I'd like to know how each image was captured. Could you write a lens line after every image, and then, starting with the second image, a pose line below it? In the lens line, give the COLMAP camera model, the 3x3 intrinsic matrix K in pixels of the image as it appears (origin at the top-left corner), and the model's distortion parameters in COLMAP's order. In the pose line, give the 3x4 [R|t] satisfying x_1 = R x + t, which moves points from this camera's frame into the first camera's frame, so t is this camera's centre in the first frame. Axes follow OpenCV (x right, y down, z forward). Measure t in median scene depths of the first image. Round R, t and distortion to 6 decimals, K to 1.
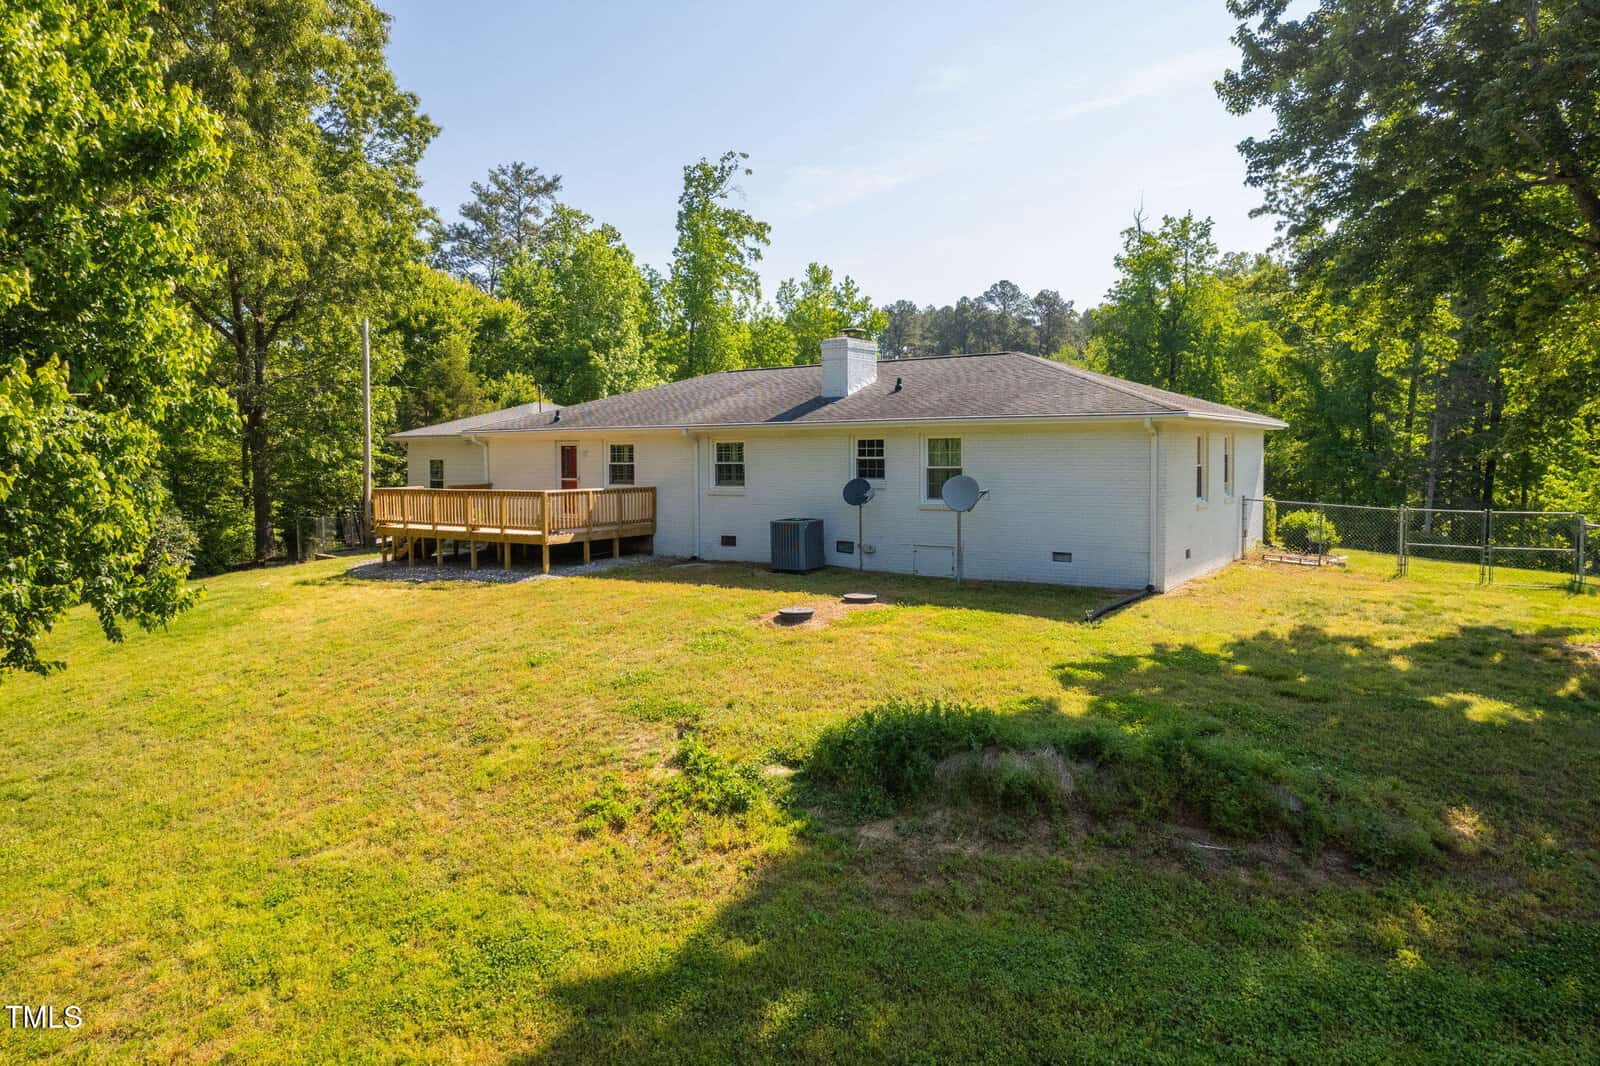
lens RADIAL K [[1067.5, 0, 800.0], [0, 1067.5, 533.0], [0, 0, 1]] dist [-0.061840, 0.051515]
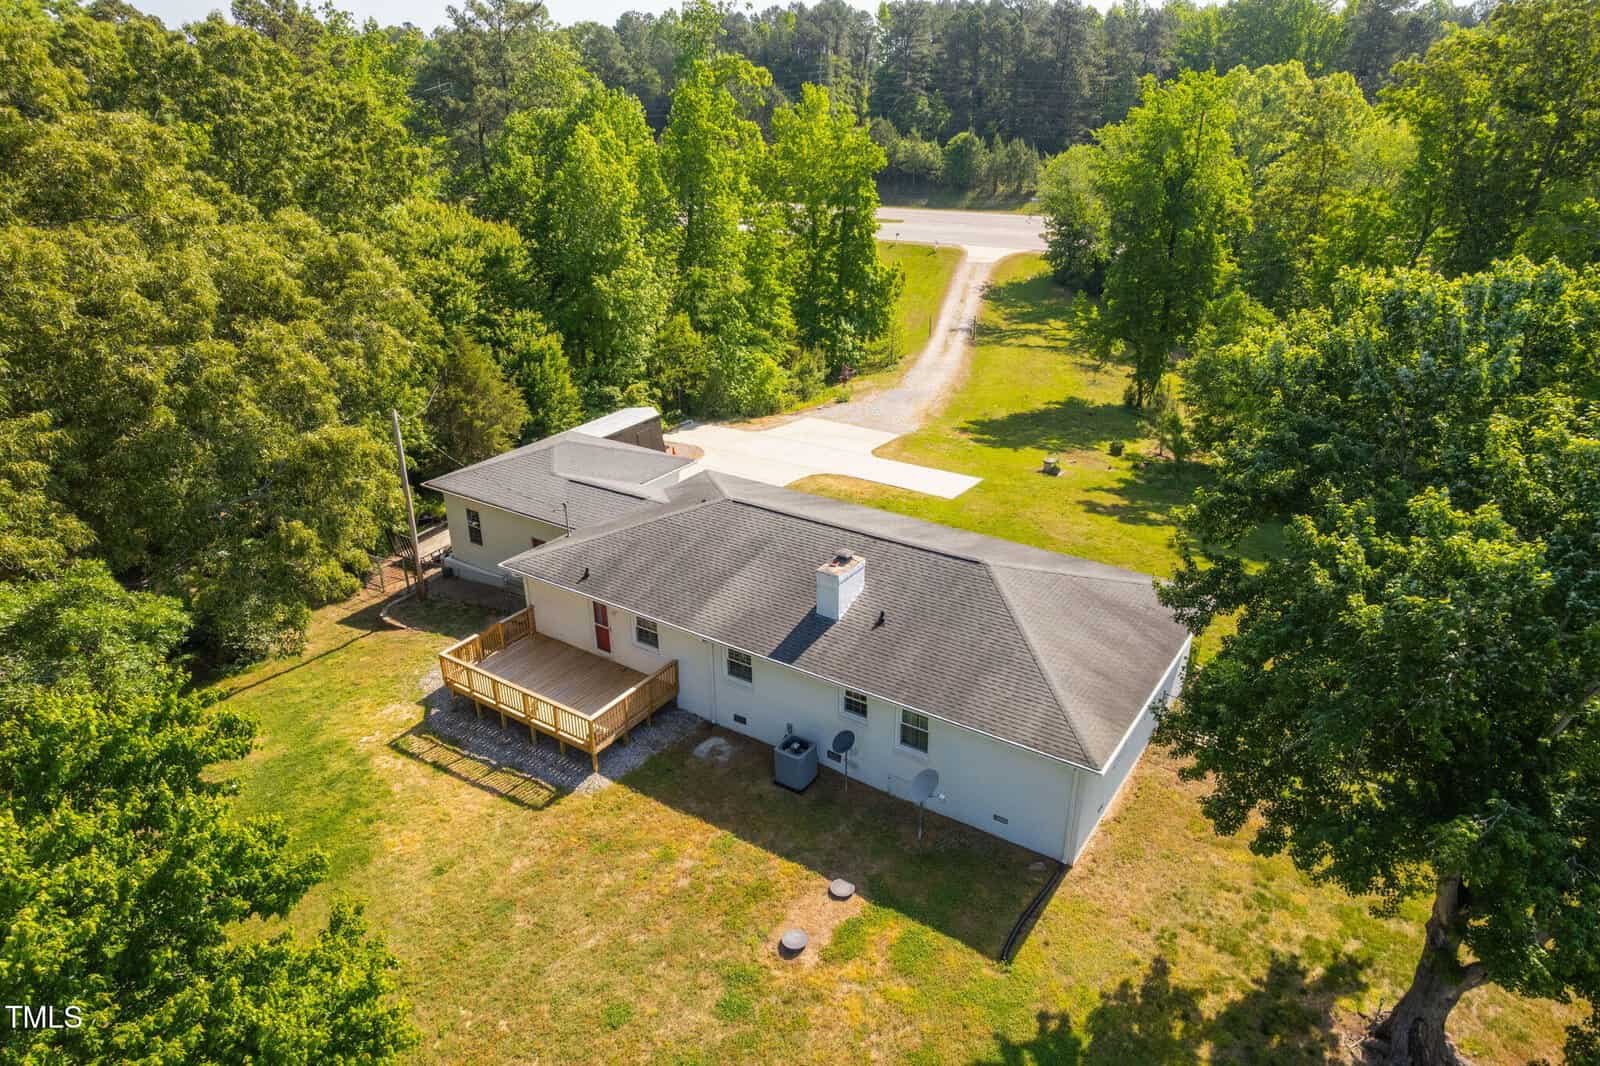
lens RADIAL K [[1067.5, 0, 800.0], [0, 1067.5, 533.0], [0, 0, 1]] dist [-0.061840, 0.051515]
pose [[0.999999, 0.000735, 0.000940, 0.000600], [-0.001007, 0.942430, 0.334402, -0.549095], [-0.000640, -0.334403, 0.942430, -0.073467]]
